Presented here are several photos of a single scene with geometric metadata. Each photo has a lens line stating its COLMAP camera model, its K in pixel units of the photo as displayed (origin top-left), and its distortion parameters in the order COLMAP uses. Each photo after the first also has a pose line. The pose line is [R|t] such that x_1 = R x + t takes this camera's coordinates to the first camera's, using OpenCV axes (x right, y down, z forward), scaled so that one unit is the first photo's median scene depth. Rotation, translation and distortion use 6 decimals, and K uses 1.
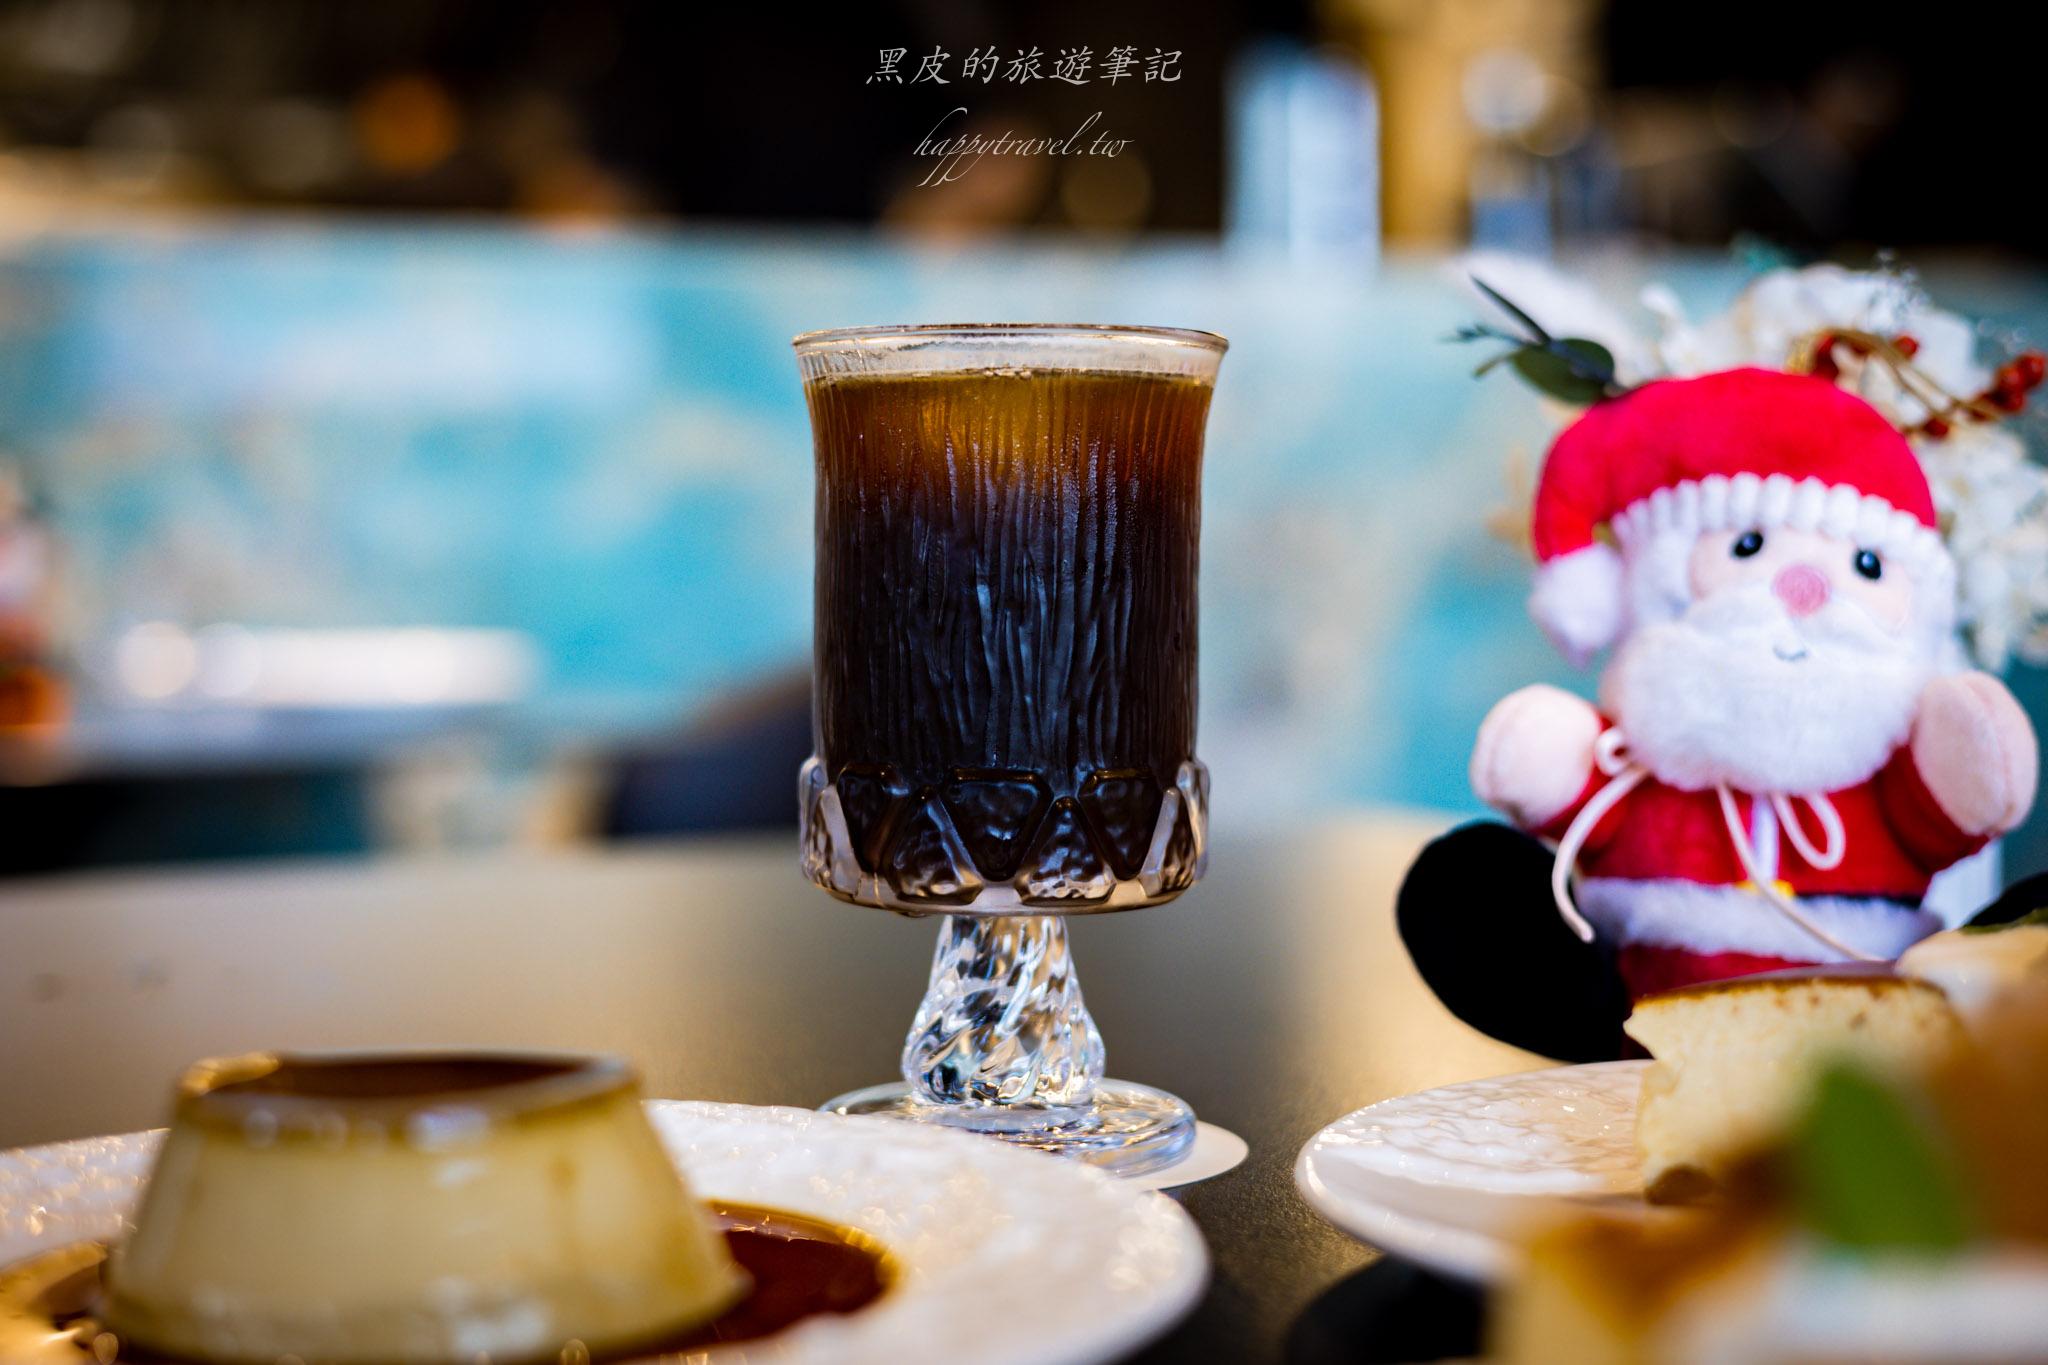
lens RADIAL K [[3208.7, 0, 1012.4], [0, 3208.7, 685.6], [0, 0, 1]] dist [0.003064, 0.000000]
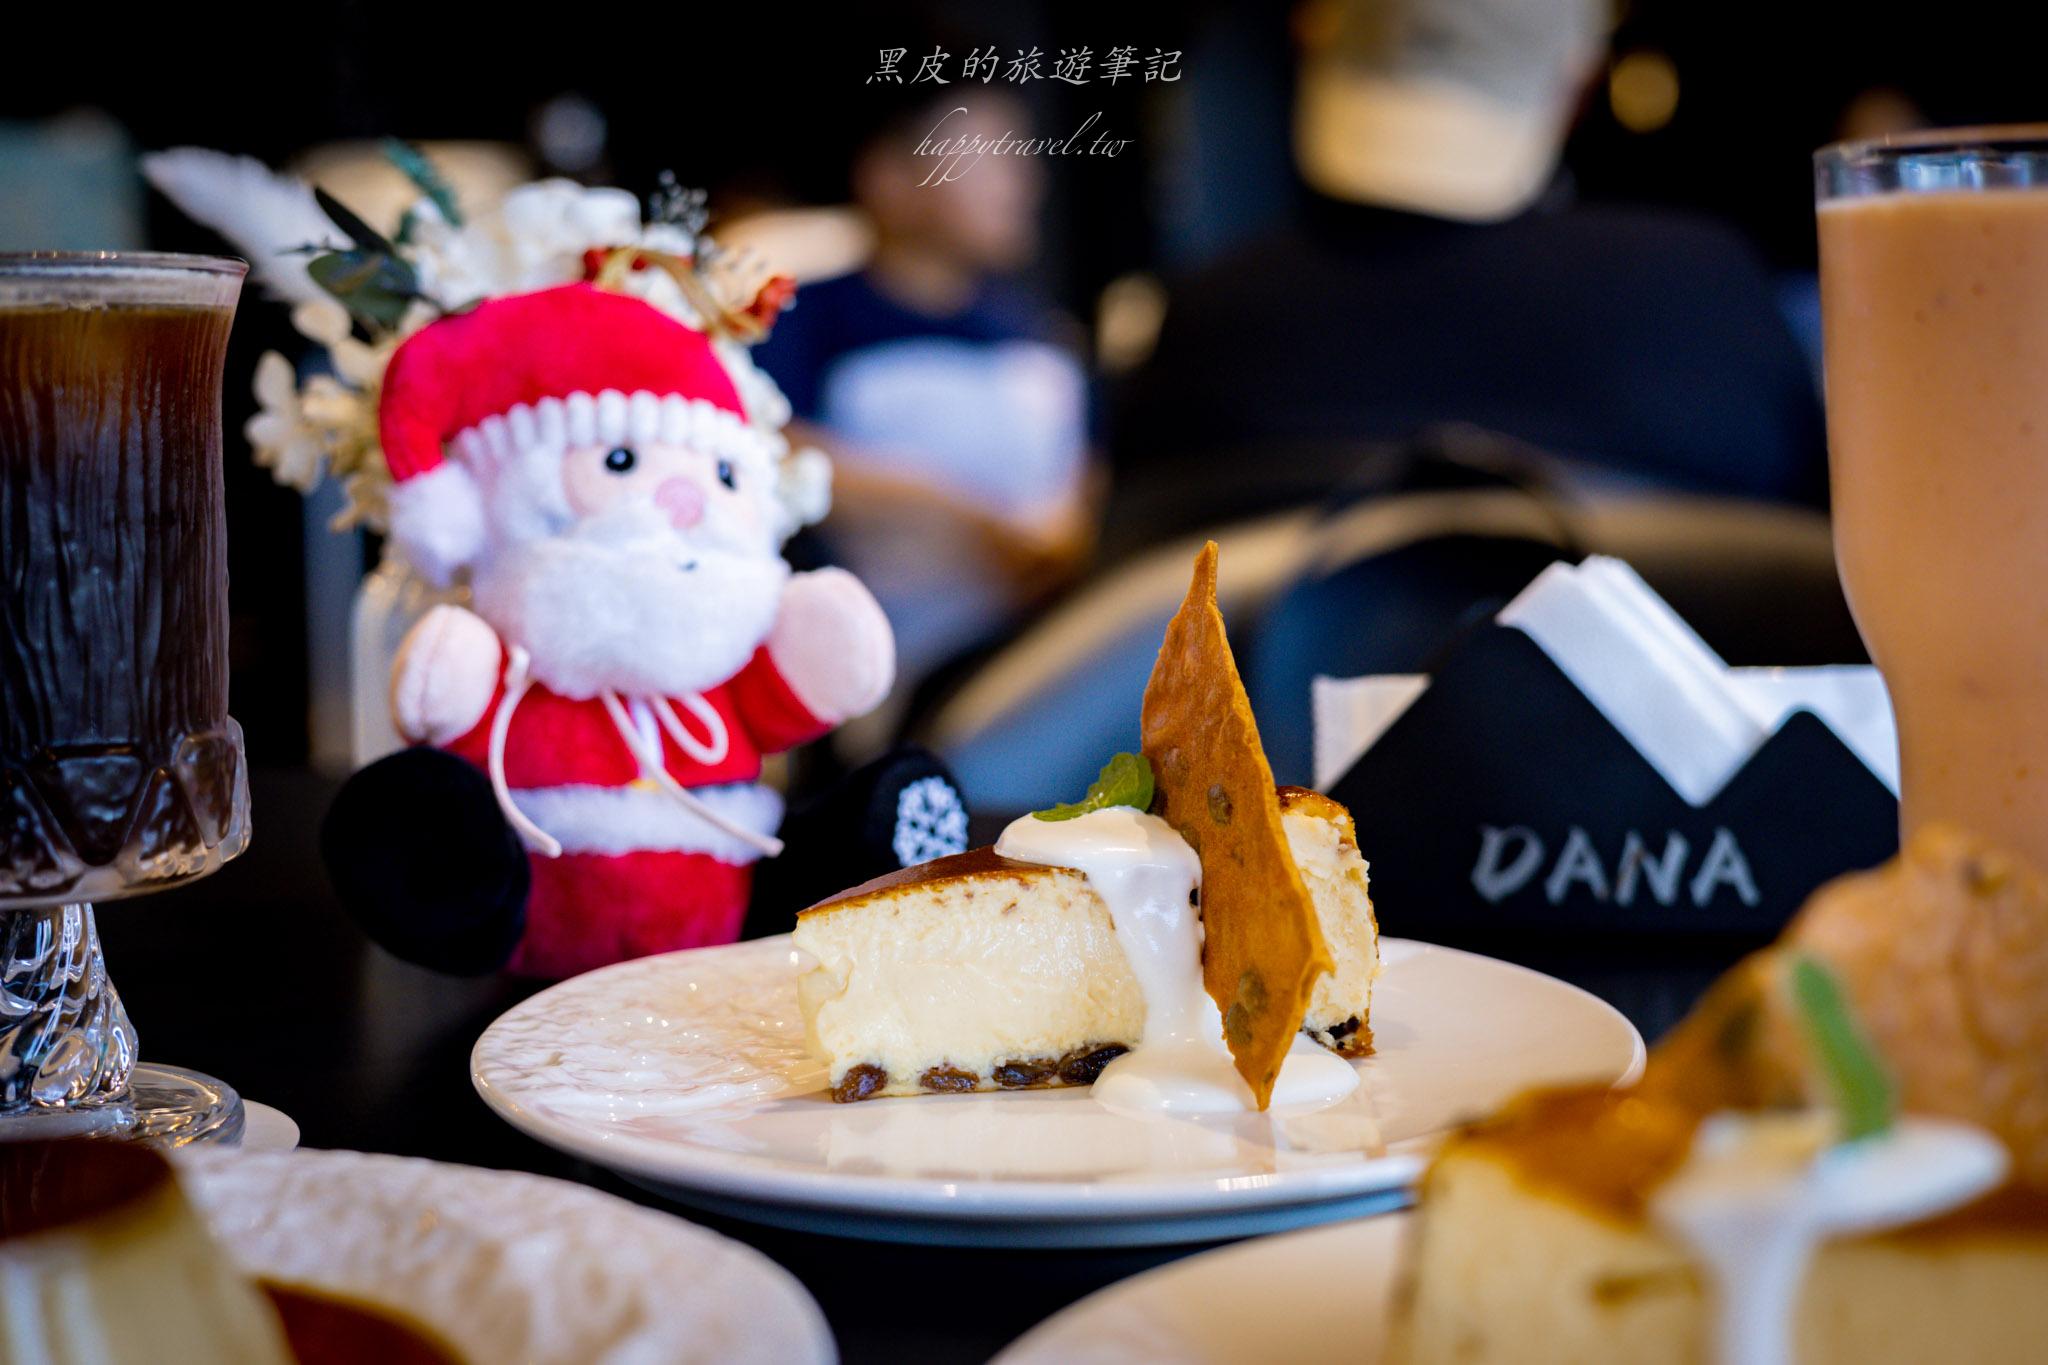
lens RADIAL K [[3208.7, 0, 1029.2], [0, 3208.7, 682.1], [0, 0, 1]] dist [0.003064, 0.000000]
pose [[0.752345, -0.075048, 0.654481, -0.362116], [0.034760, 0.996628, 0.074324, -0.045074], [-0.657852, -0.033168, 0.752417, 0.125598]]
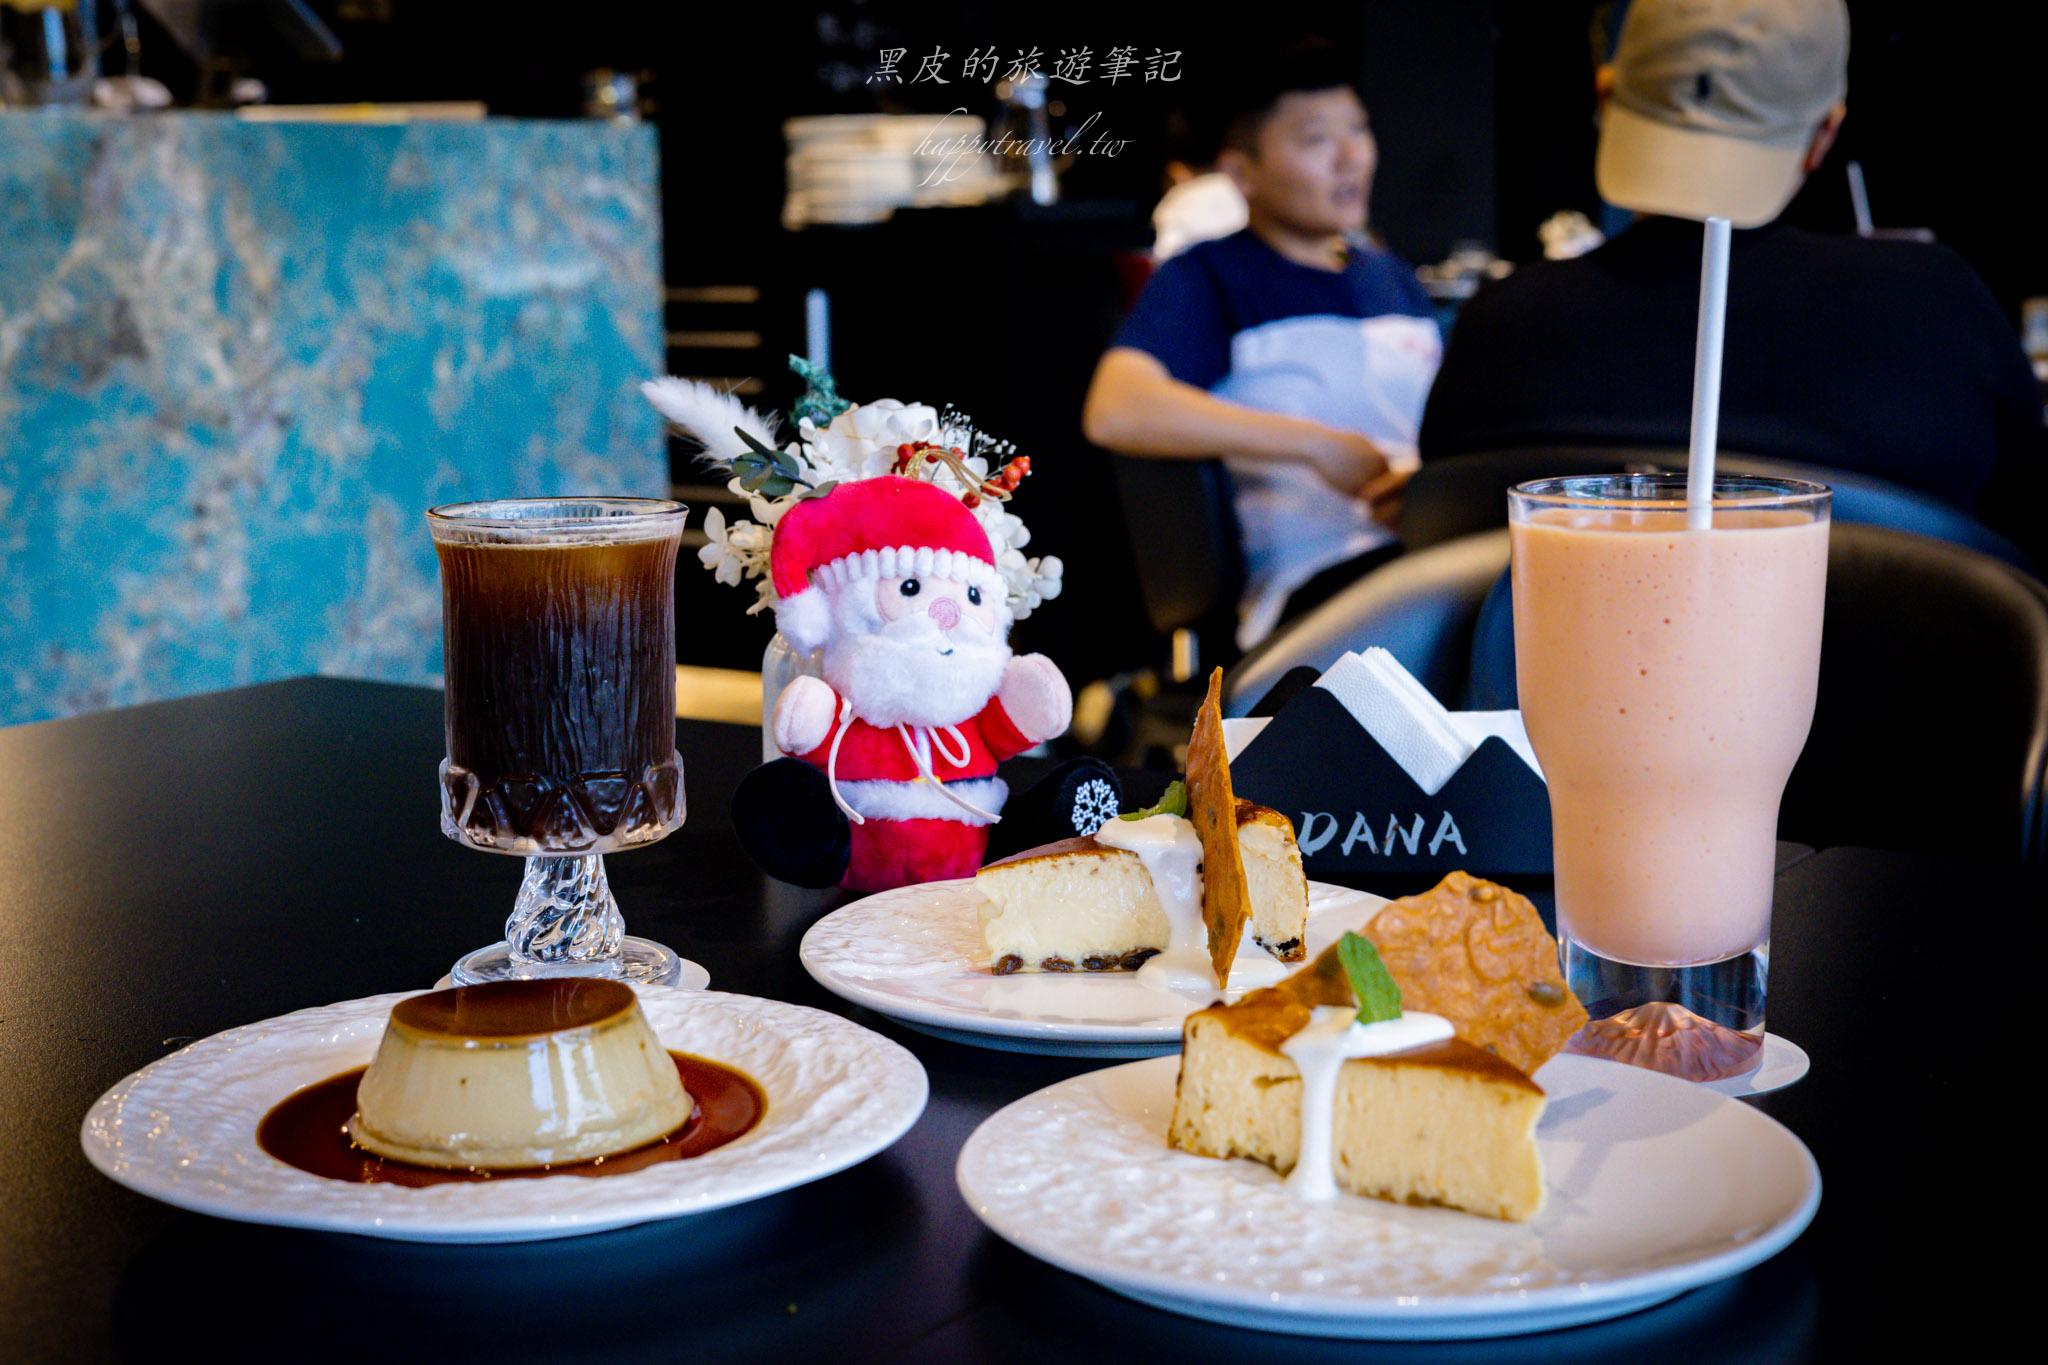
lens RADIAL K [[3208.7, 0, 1025.7], [0, 3208.7, 666.9], [0, 0, 1]] dist [0.003064, 0.000000]
pose [[0.848377, -0.082057, 0.522994, -0.646135], [0.025513, 0.993104, 0.114431, -0.201739], [-0.528778, -0.083737, 0.844620, -0.527789]]
